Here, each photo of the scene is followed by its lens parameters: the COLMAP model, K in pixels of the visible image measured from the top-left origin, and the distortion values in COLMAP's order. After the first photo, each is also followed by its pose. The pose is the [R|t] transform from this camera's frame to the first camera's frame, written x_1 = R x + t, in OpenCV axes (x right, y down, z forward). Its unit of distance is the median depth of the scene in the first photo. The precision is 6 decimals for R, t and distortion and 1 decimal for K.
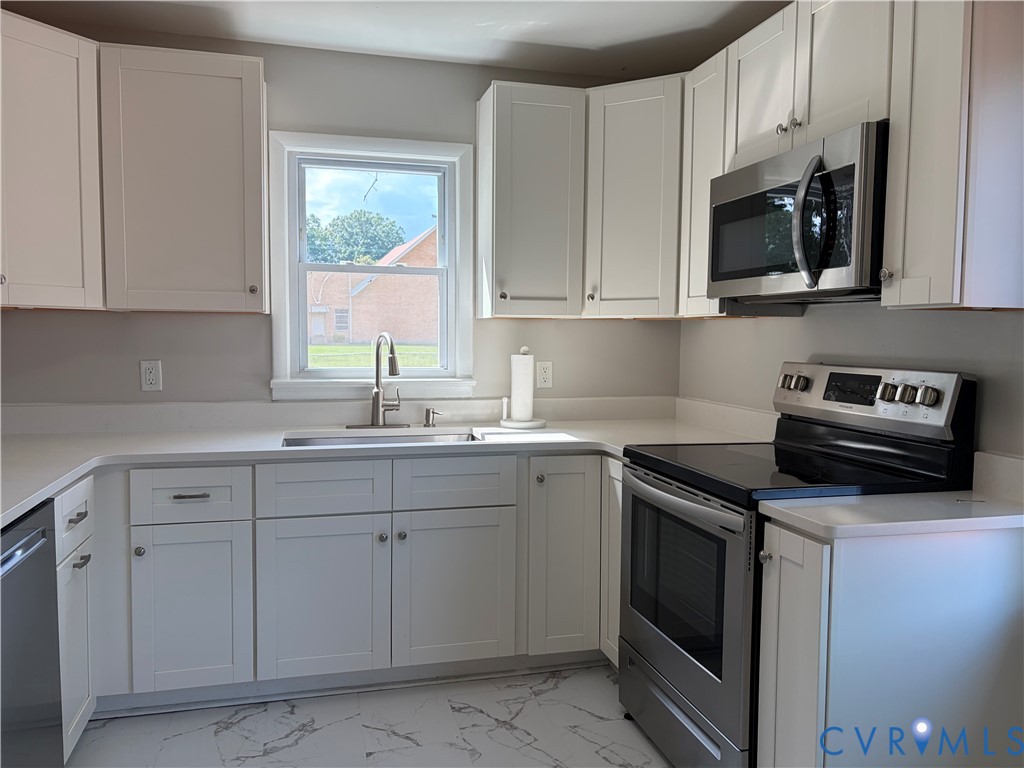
lens RADIAL K [[771.2, 0, 511.6], [0, 771.2, 381.9], [0, 0, 1]] dist [0.069315, -0.080307]
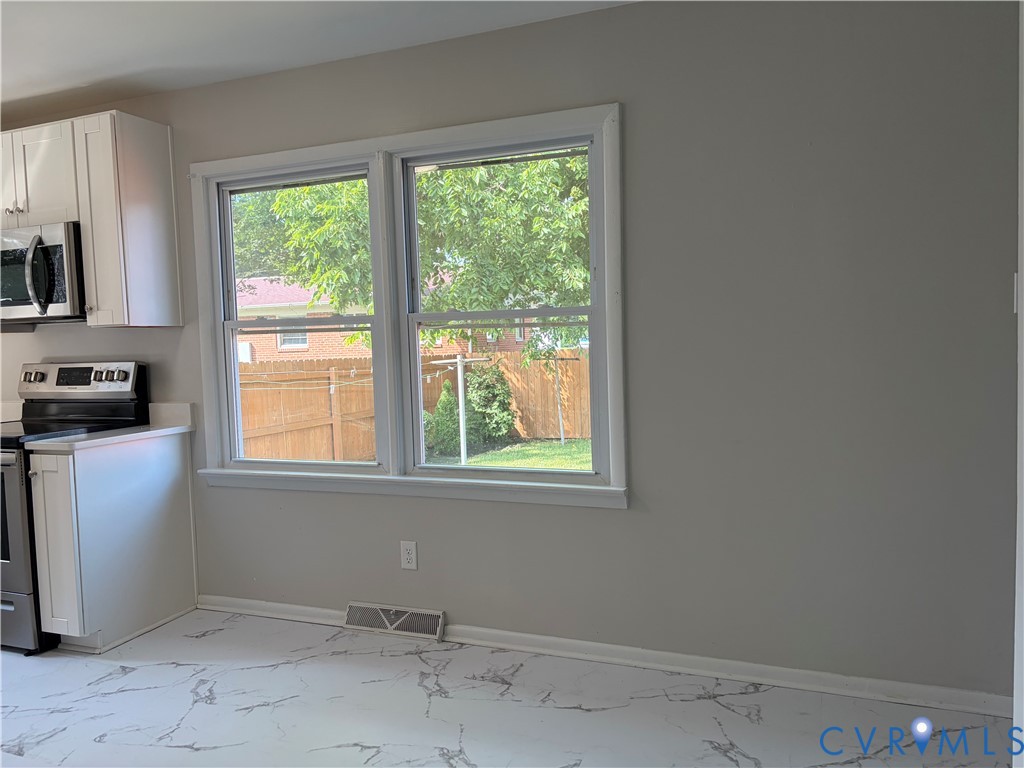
lens RADIAL K [[771.2, 0, 529.7], [0, 771.2, 389.9], [0, 0, 1]] dist [0.069315, -0.080307]
pose [[0.583874, -0.081956, 0.807697, -0.286120], [0.086043, 0.995535, 0.038816, 0.048693], [-0.807272, 0.046834, 0.588319, -0.628236]]
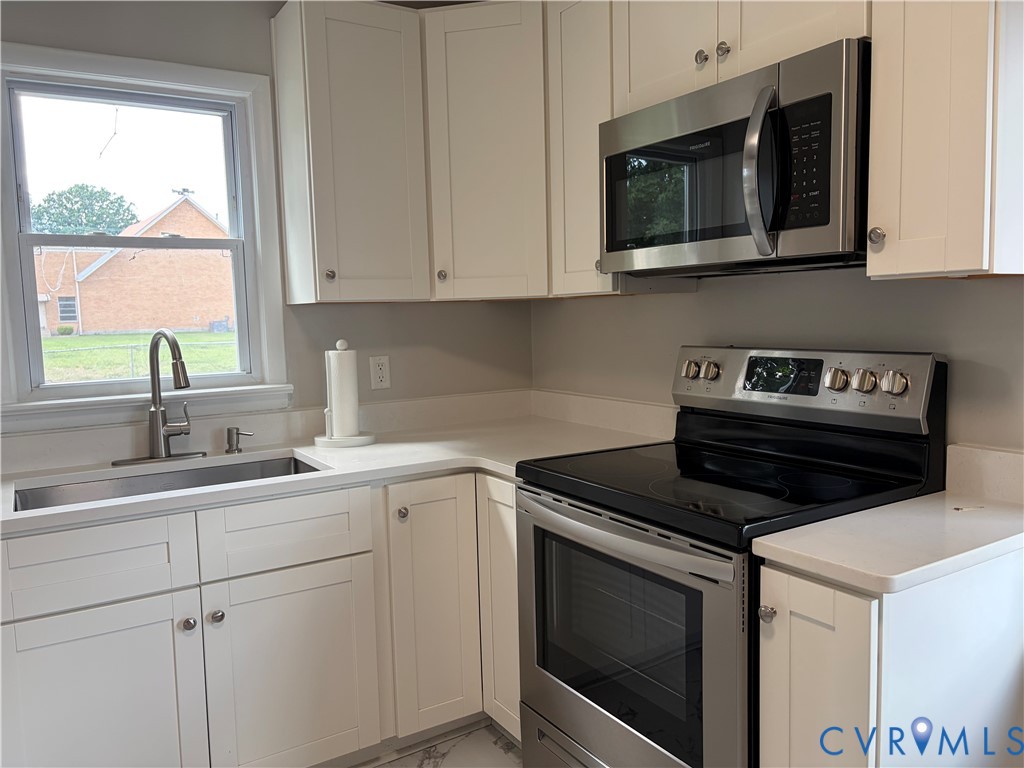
lens RADIAL K [[771.2, 0, 508.7], [0, 771.2, 384.3], [0, 0, 1]] dist [0.069315, -0.080307]
pose [[0.955607, -0.062383, 0.287966, -0.081398], [0.054066, 0.997861, 0.036754, -0.026198], [-0.289643, -0.019554, 0.956935, 0.250139]]
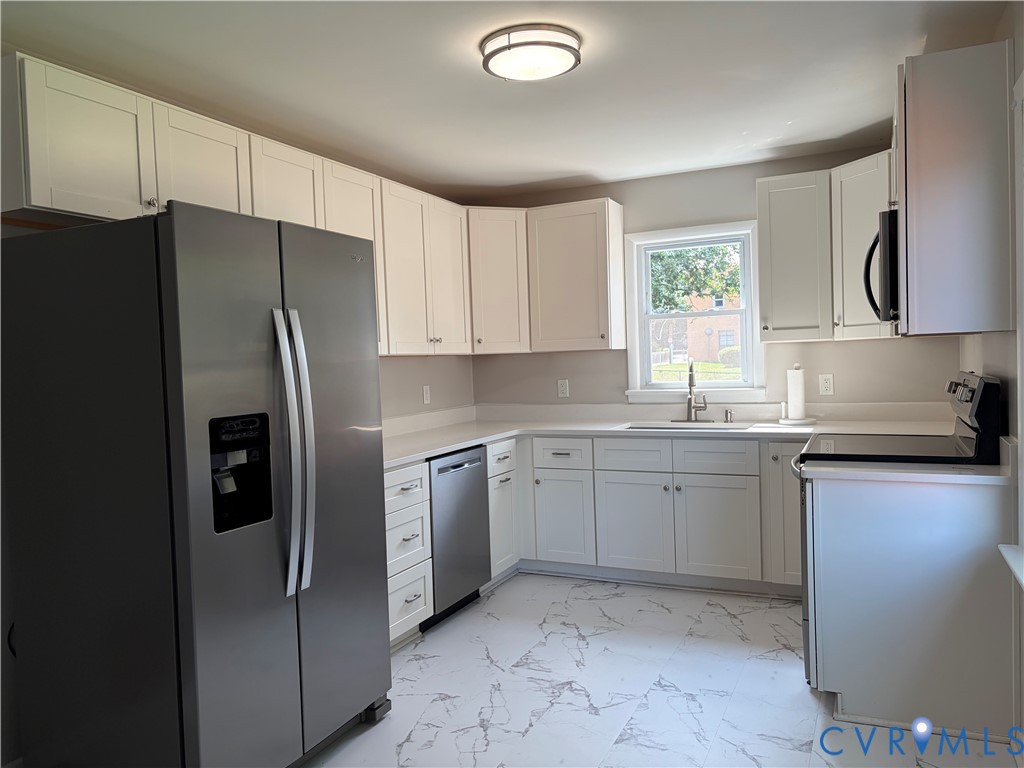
lens RADIAL K [[771.2, 0, 508.4], [0, 771.2, 378.3], [0, 0, 1]] dist [0.069315, -0.080307]
pose [[0.764998, -0.019127, -0.643748, 0.624566], [0.000910, 0.999590, -0.028618, 0.021637], [0.644032, 0.021307, 0.764702, -0.433593]]
